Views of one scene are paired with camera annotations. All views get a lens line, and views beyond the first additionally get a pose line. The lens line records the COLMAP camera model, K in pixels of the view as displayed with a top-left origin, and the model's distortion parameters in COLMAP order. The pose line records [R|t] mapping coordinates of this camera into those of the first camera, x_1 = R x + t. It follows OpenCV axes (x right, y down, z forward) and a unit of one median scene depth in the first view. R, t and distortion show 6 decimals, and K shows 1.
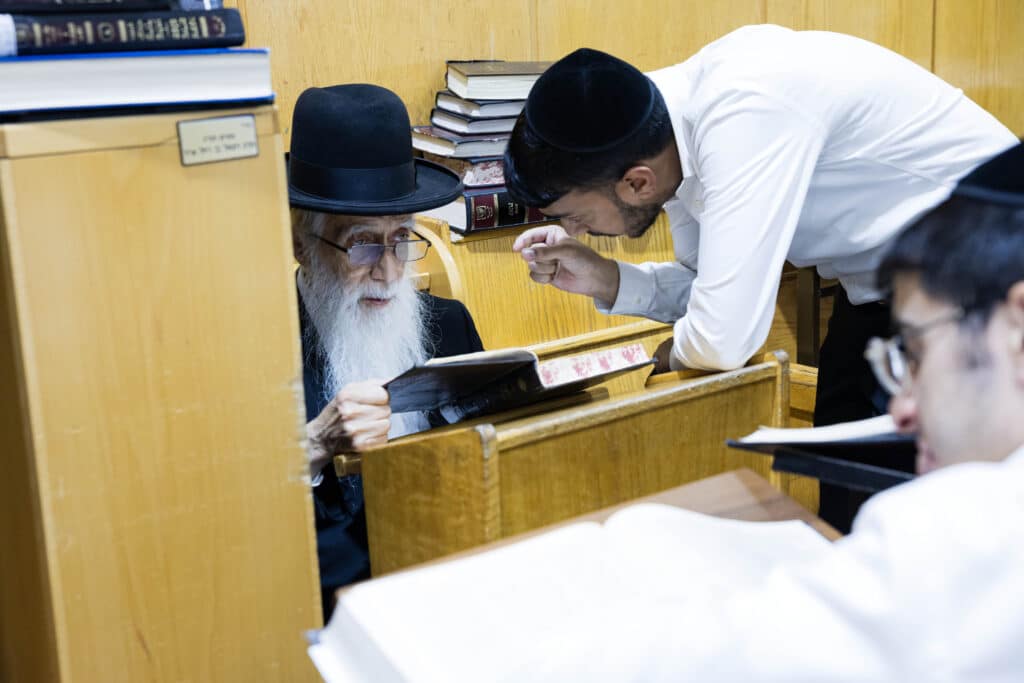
lens RADIAL K [[1515.1, 0, 512.0], [0, 1515.1, 341.5], [0, 0, 1]] dist [0.032476, 0.497429]
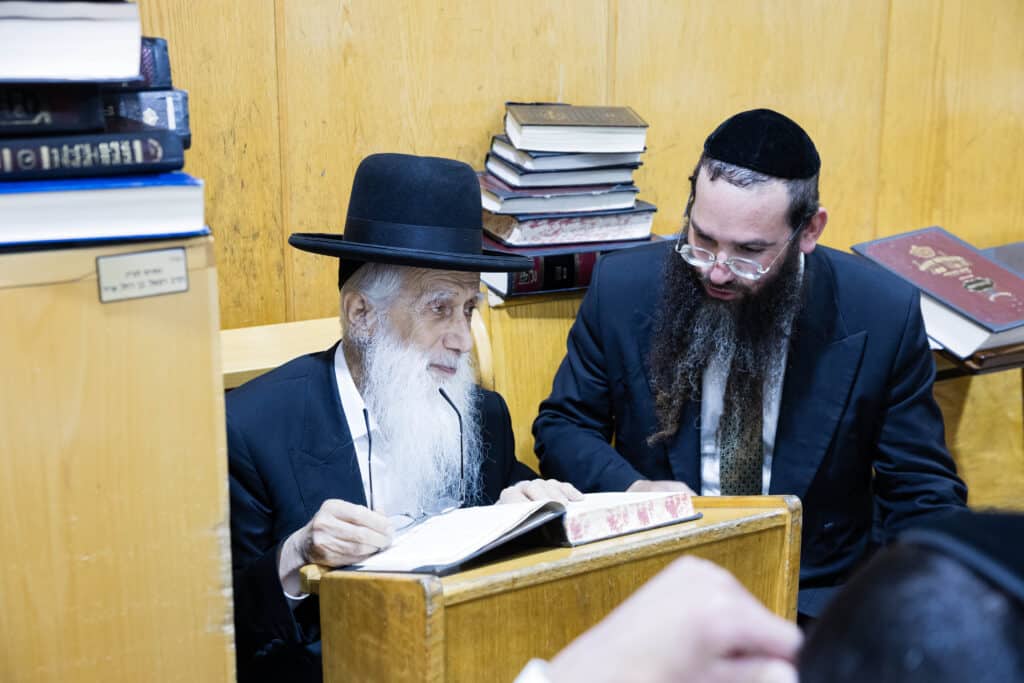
lens RADIAL K [[1645.1, 0, 512.0], [0, 1645.1, 341.5], [0, 0, 1]] dist [0.167765, 0.005411]
pose [[0.991942, 0.071765, -0.104408, 0.121702], [-0.068375, 0.997021, 0.035697, -0.123846], [0.106658, -0.028271, 0.993894, 0.007845]]
